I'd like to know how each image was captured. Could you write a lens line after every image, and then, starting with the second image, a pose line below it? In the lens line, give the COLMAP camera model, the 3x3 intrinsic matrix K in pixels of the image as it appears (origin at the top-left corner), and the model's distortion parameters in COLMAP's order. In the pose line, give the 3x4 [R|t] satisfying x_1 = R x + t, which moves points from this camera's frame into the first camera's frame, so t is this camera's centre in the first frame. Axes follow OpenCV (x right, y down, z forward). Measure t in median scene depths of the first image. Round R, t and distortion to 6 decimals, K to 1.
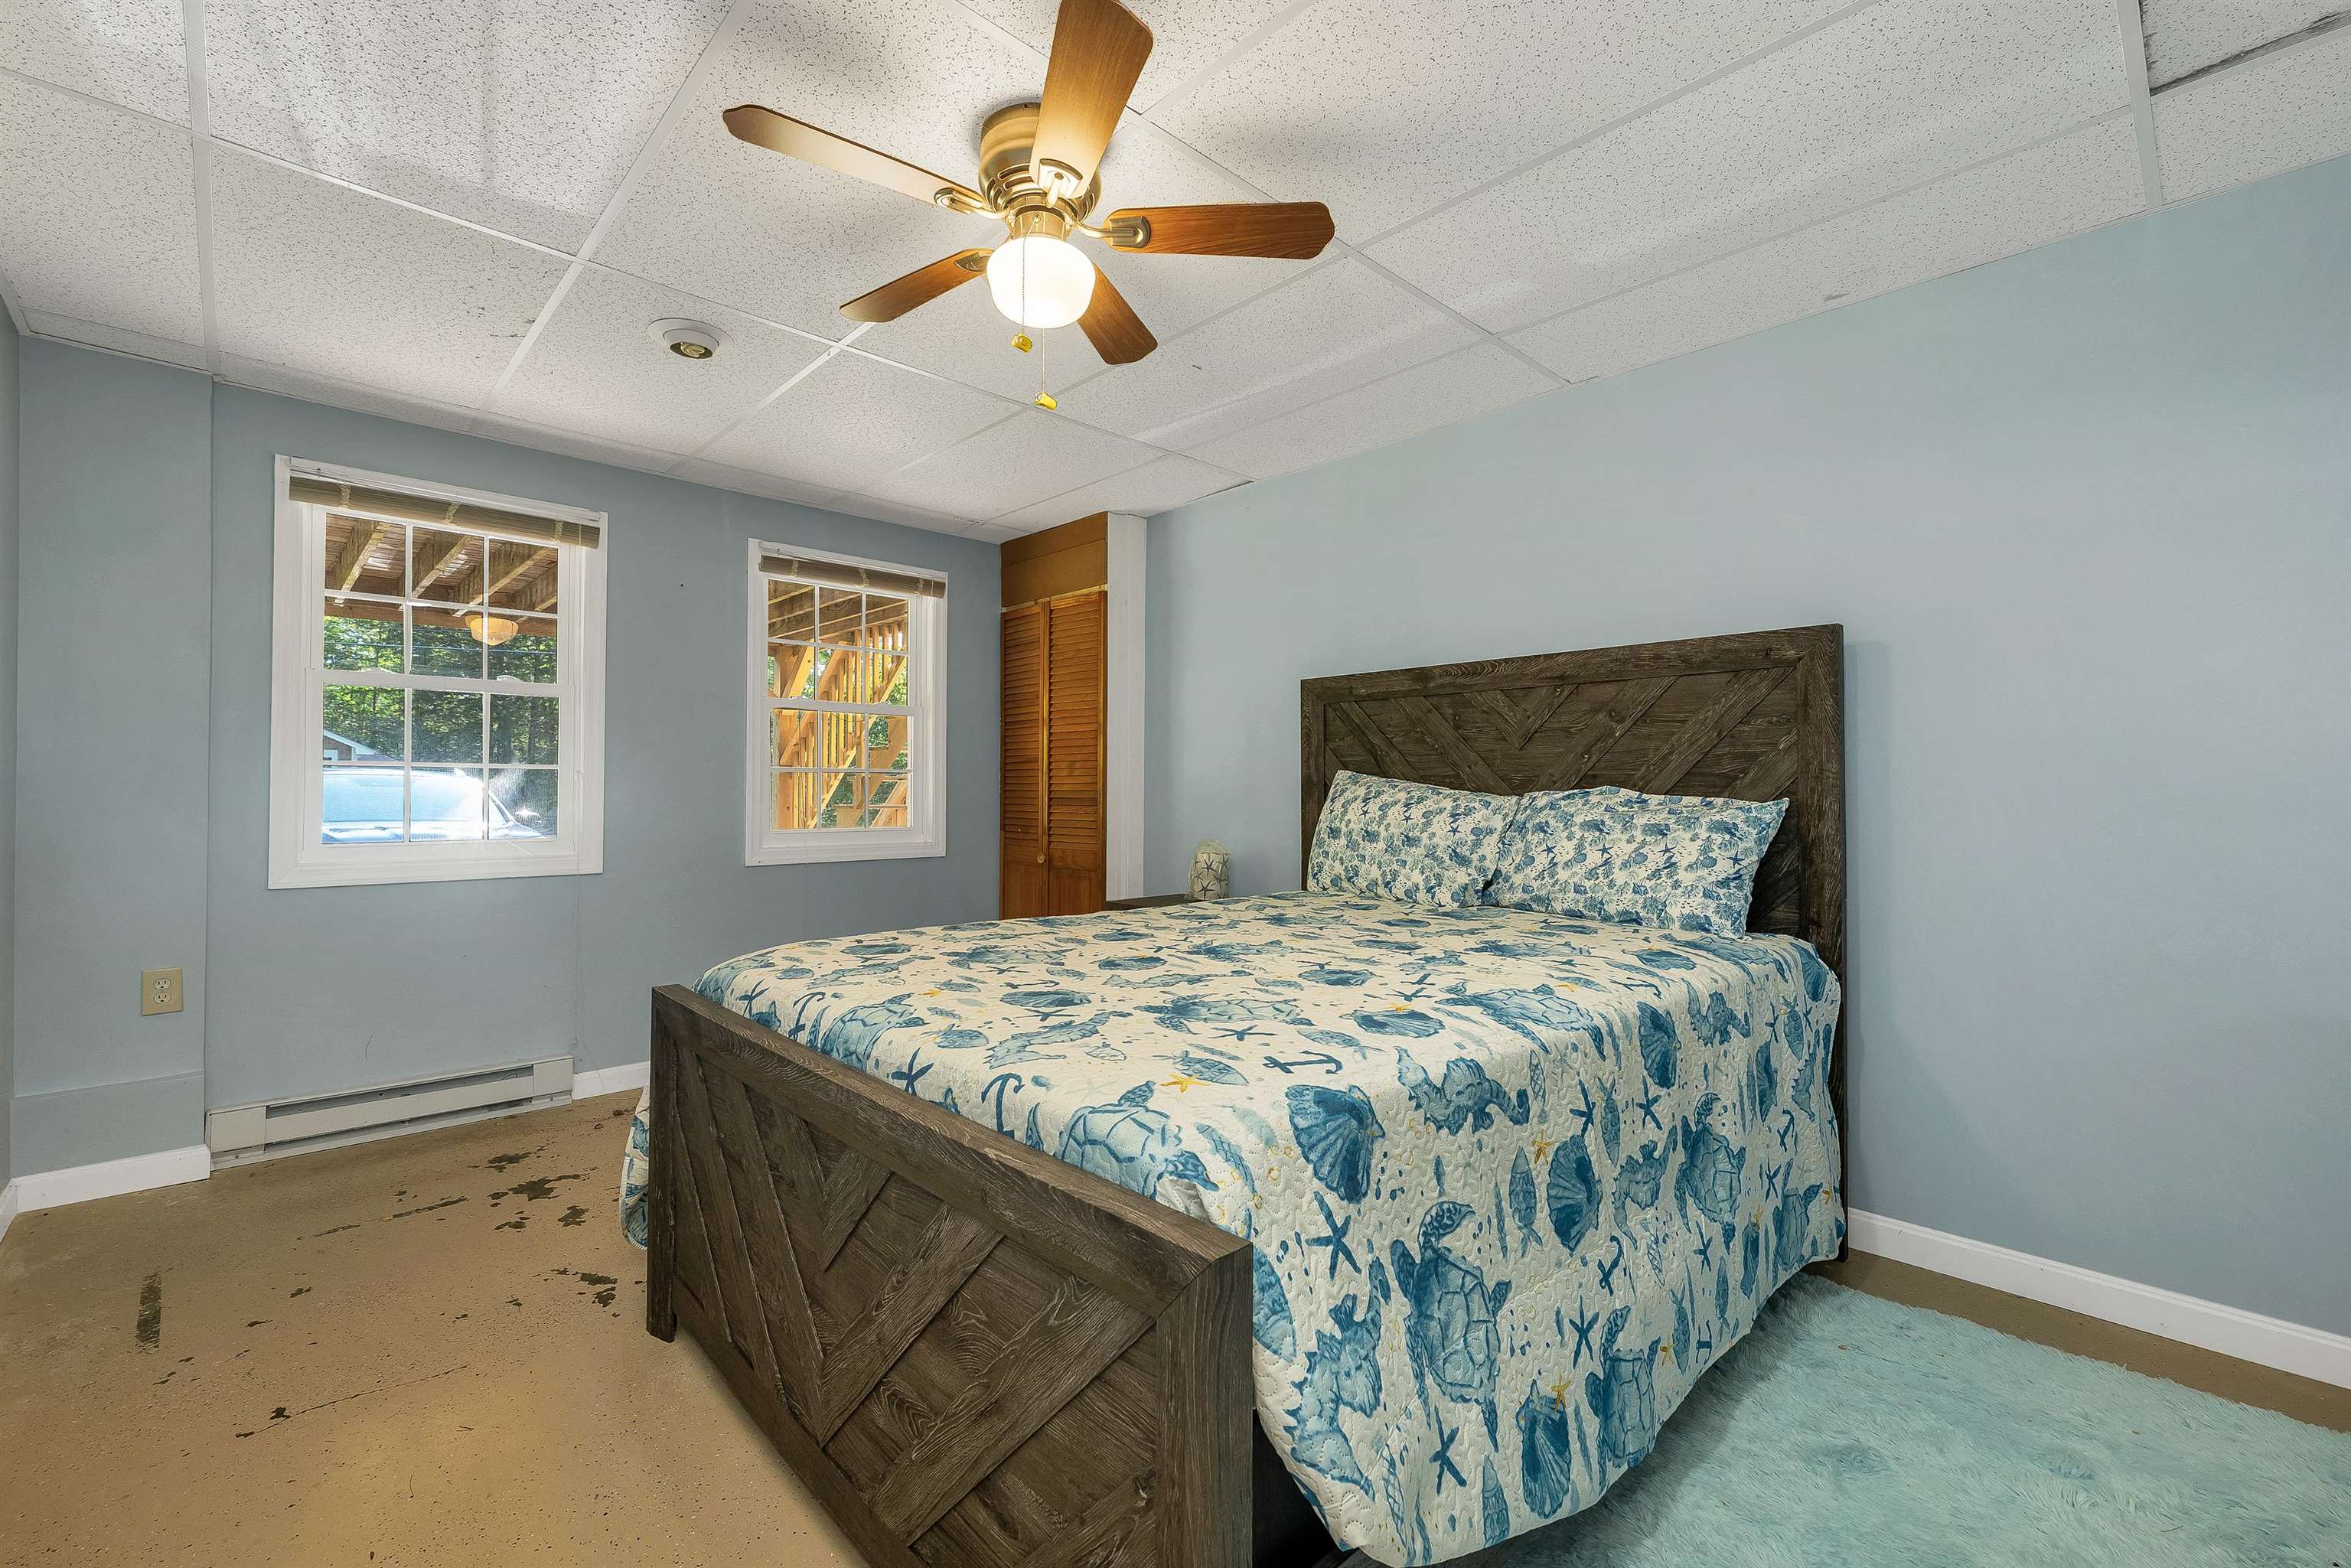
lens RADIAL K [[987.8, 0, 1176.3], [0, 987.8, 790.2], [0, 0, 1]] dist [0.001326, -0.000077]
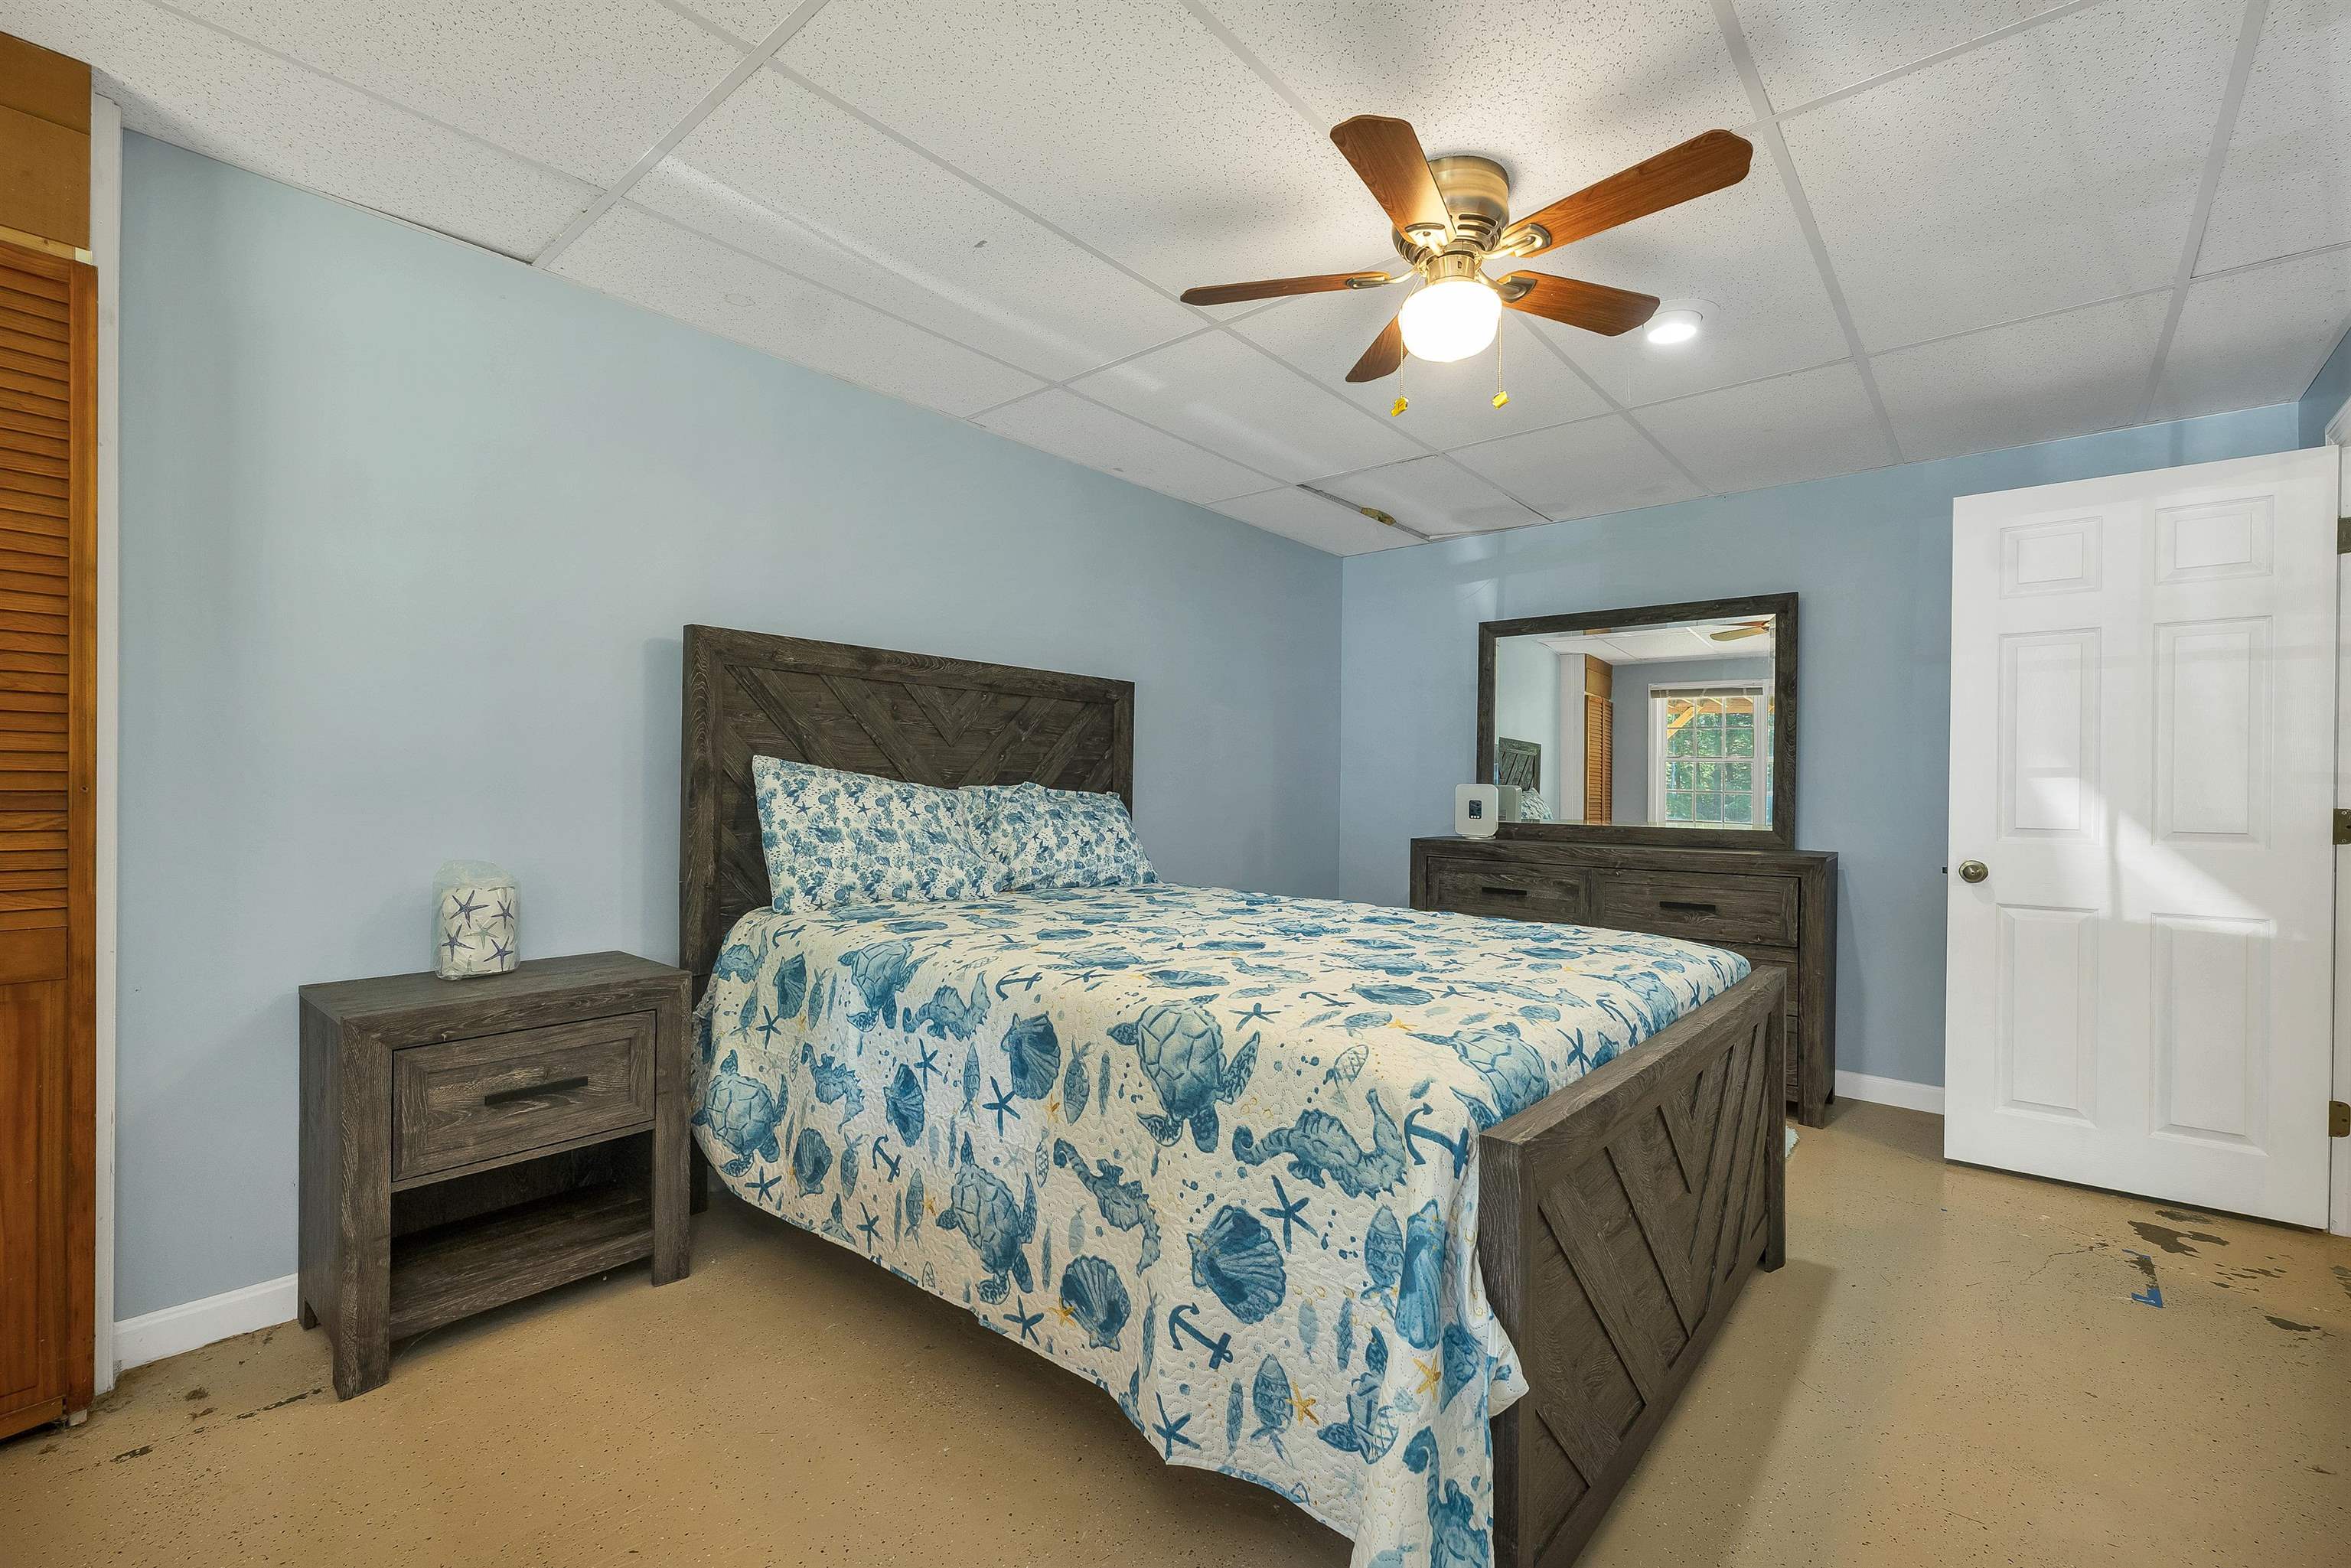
lens RADIAL K [[987.8, 0, 1177.5], [0, 987.8, 787.5], [0, 0, 1]] dist [0.001326, -0.000077]
pose [[-0.105278, -0.000431, 0.994443, -0.756984], [-0.014923, 0.999888, -0.001147, 0.001248], [-0.994331, -0.014961, -0.105273, 0.894518]]
